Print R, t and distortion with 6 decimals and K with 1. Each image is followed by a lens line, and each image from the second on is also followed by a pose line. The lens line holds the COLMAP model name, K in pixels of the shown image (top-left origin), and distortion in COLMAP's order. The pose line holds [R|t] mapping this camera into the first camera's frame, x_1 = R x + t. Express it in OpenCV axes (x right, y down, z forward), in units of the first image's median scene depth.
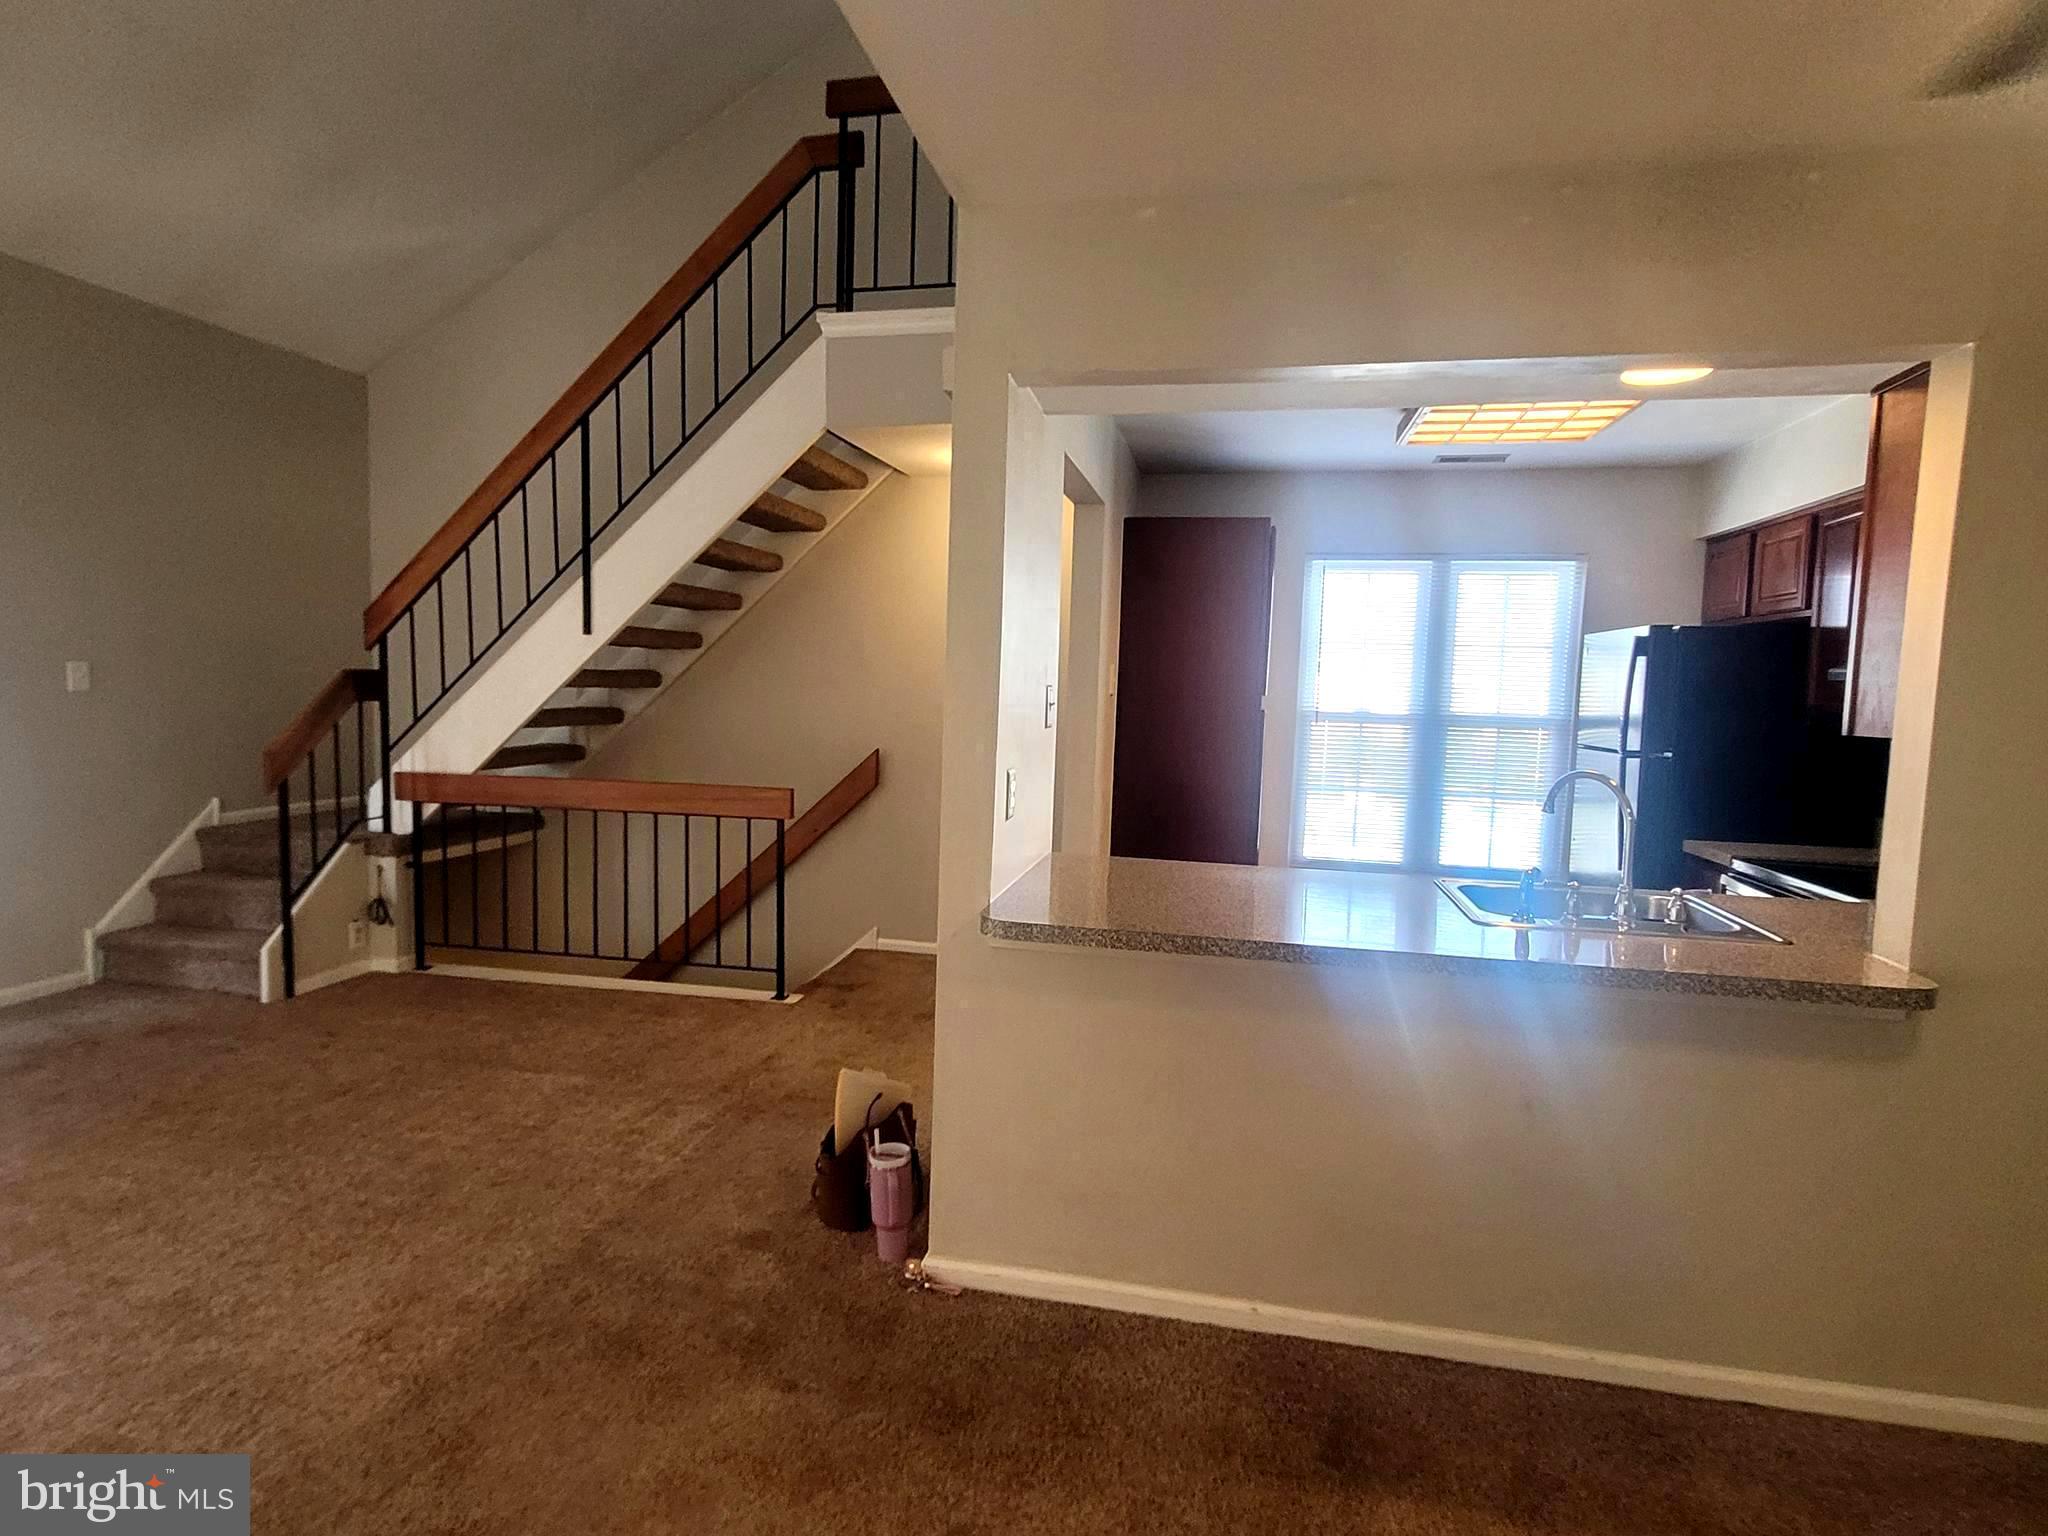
lens RADIAL K [[1055.4, 0, 1022.0], [0, 1055.4, 780.0], [0, 0, 1]] dist [0.005492, -0.004277]
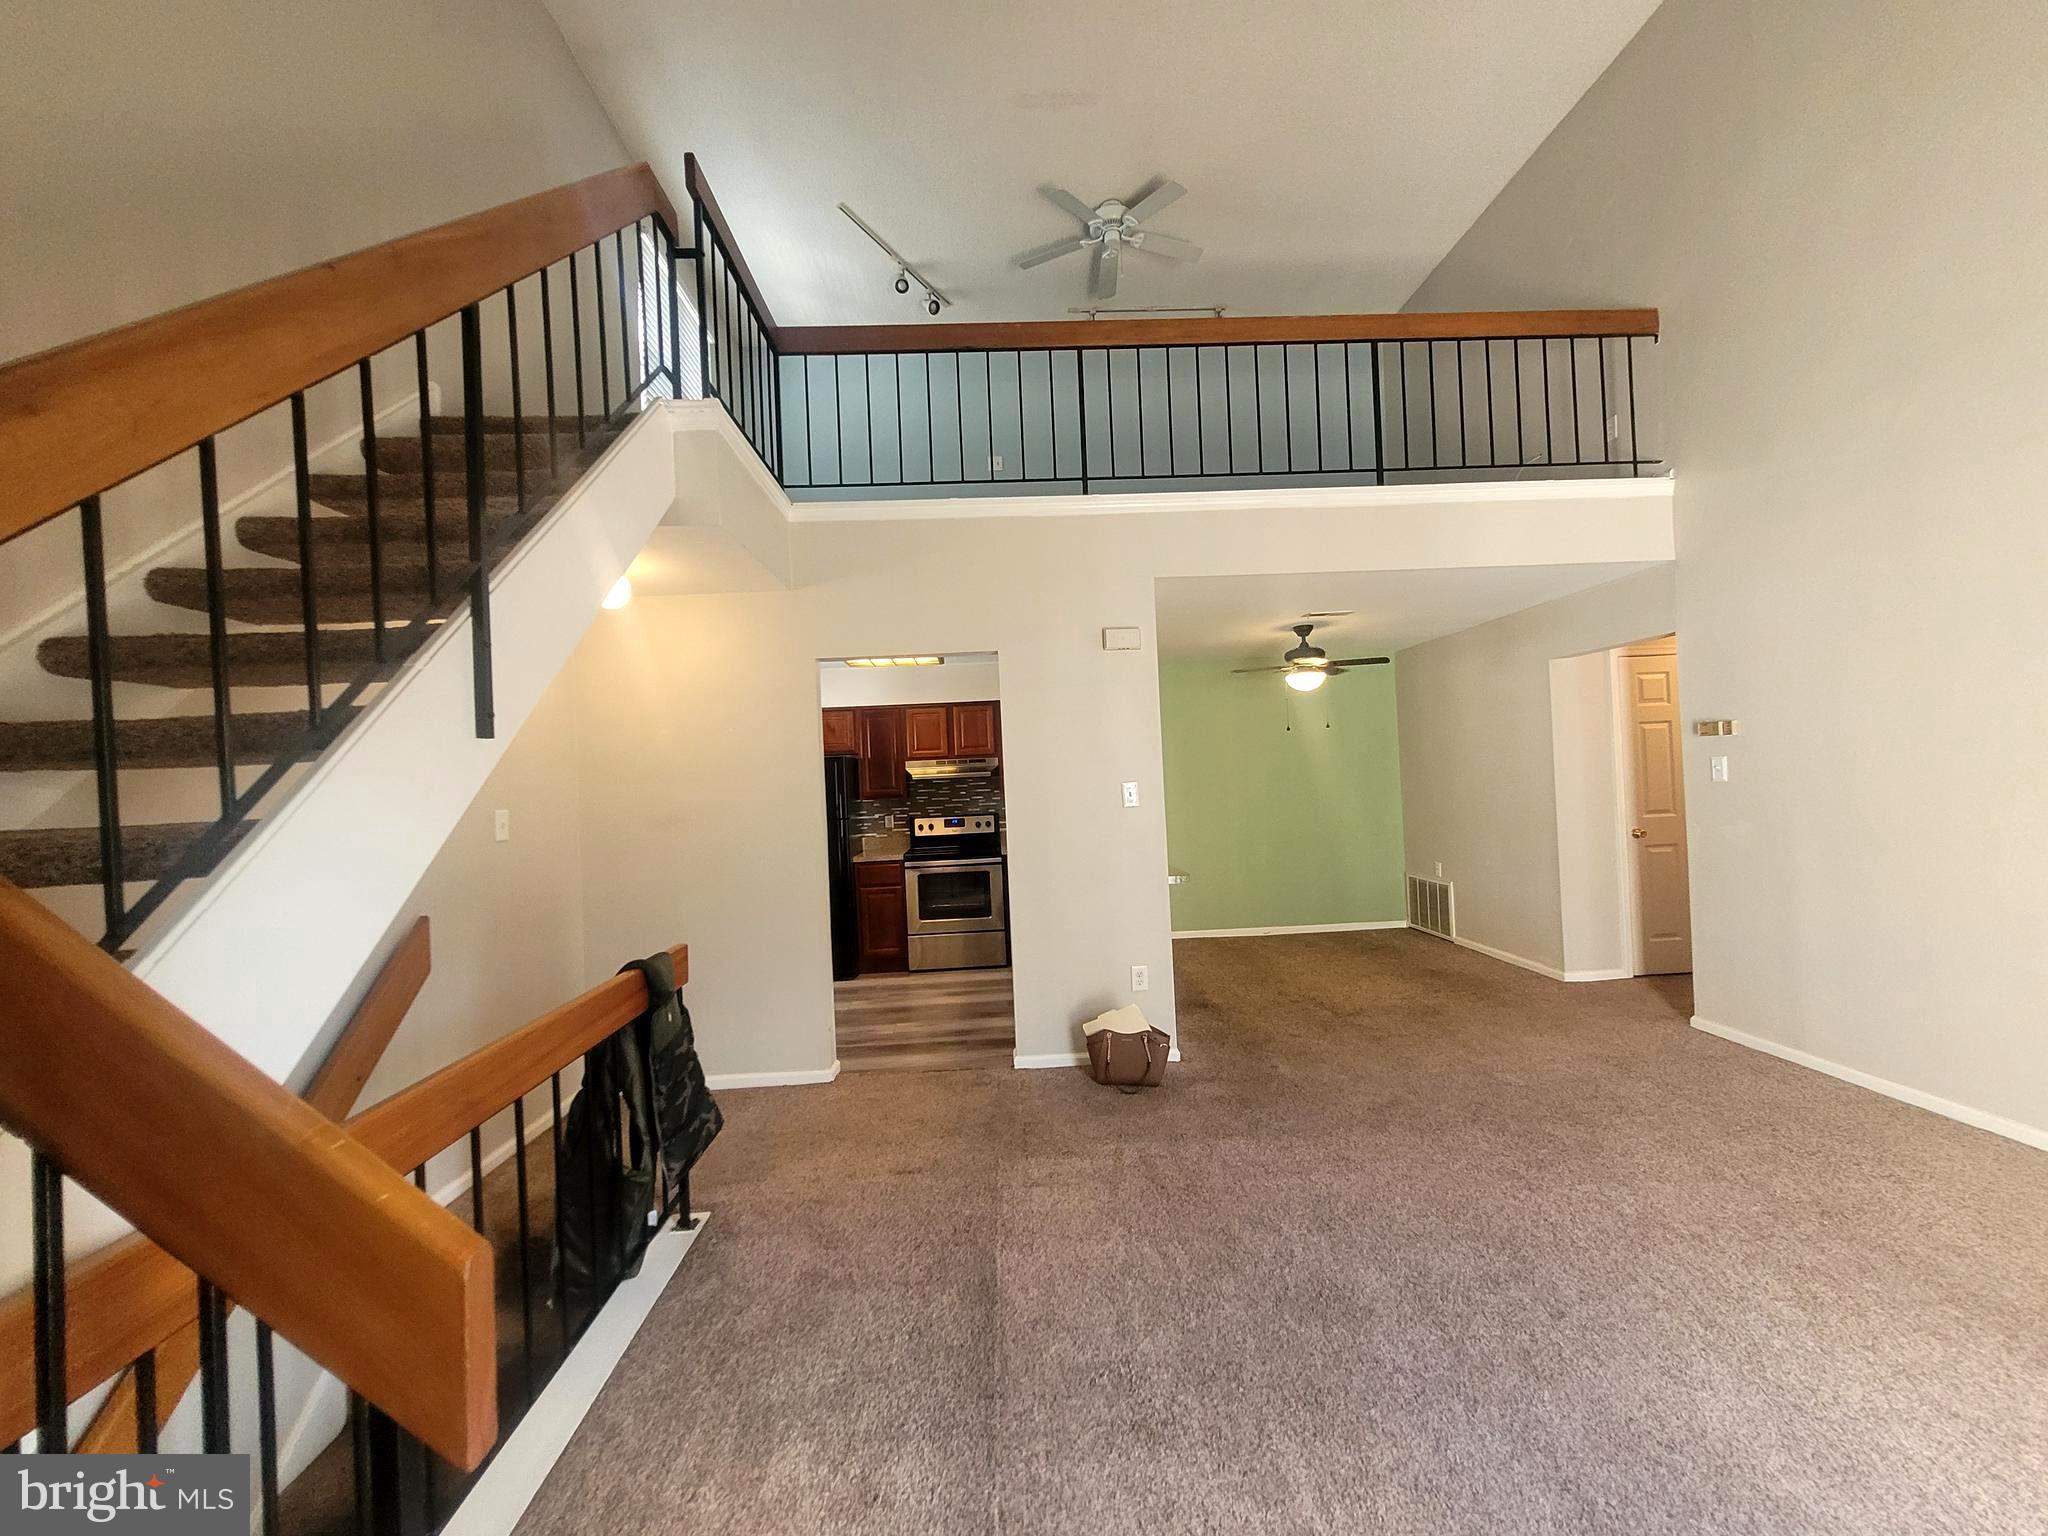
lens RADIAL K [[792.8, 0, 1019.4], [0, 792.8, 778.6], [0, 0, 1]] dist [0.001504, 0.000122]
pose [[-0.236509, -0.013158, 0.971540, -0.829707], [0.123483, 0.991393, 0.043487, -0.106113], [-0.963751, 0.130254, -0.232849, 0.855078]]
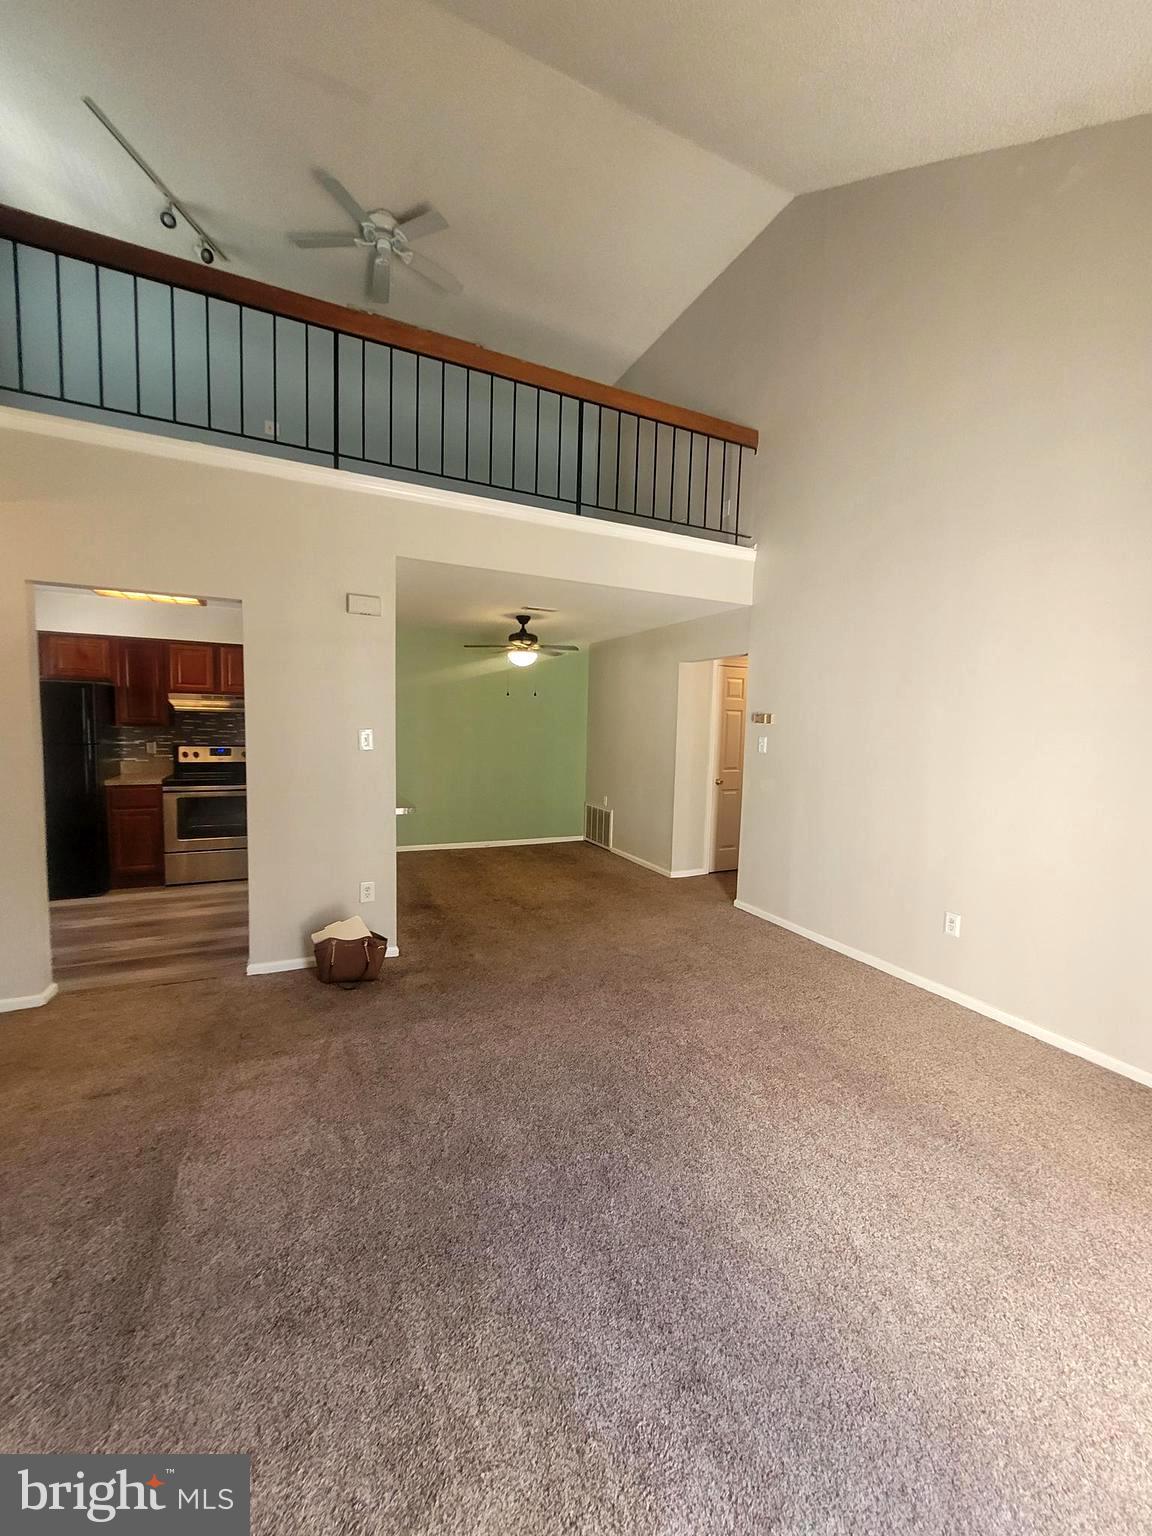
lens RADIAL K [[594.6, 0, 568.3], [0, 594.6, 770.3], [0, 0, 1]] dist [0.001504, 0.000122]
pose [[-0.591329, -0.108251, 0.799132, -0.789708], [0.029099, 0.987440, 0.155292, -0.108844], [-0.805905, 0.115082, -0.580752, 0.780192]]
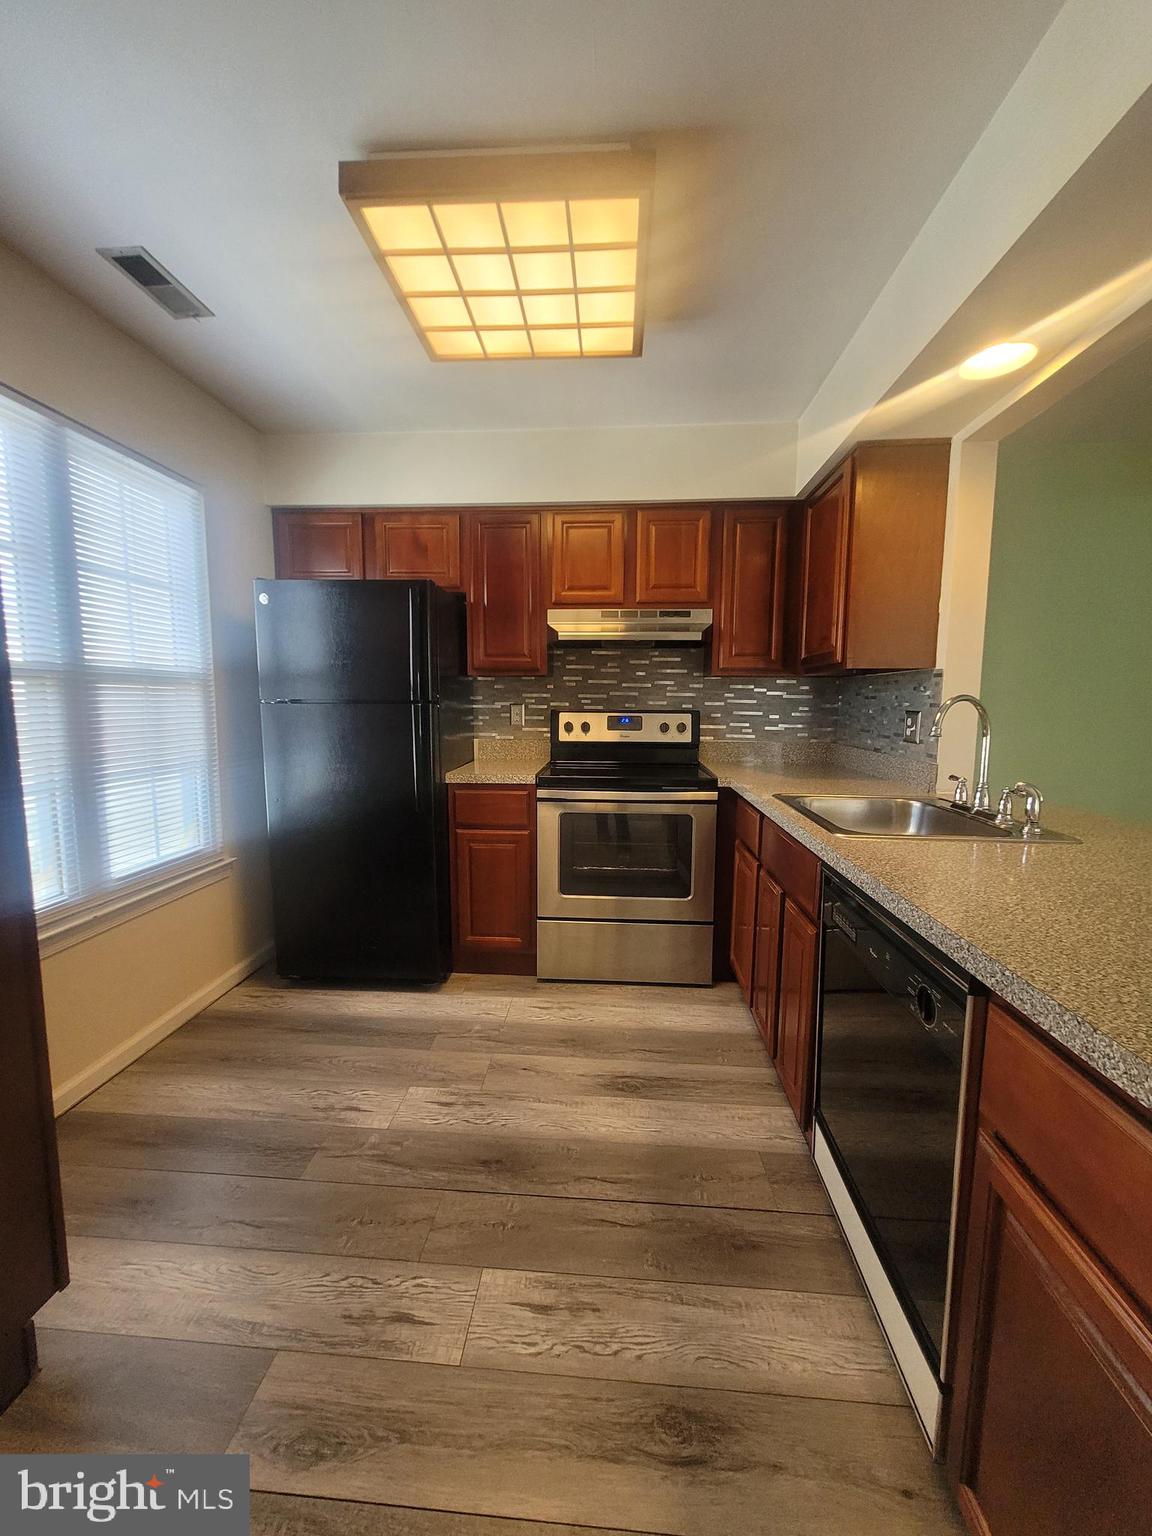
lens RADIAL K [[594.6, 0, 574.0], [0, 594.6, 765.6], [0, 0, 1]] dist [0.001504, 0.000122]
pose [[-0.127952, -0.136660, 0.982320, -0.030972], [0.077724, 0.986033, 0.147300, -0.031448], [-0.988730, 0.095197, -0.115543, 0.776799]]
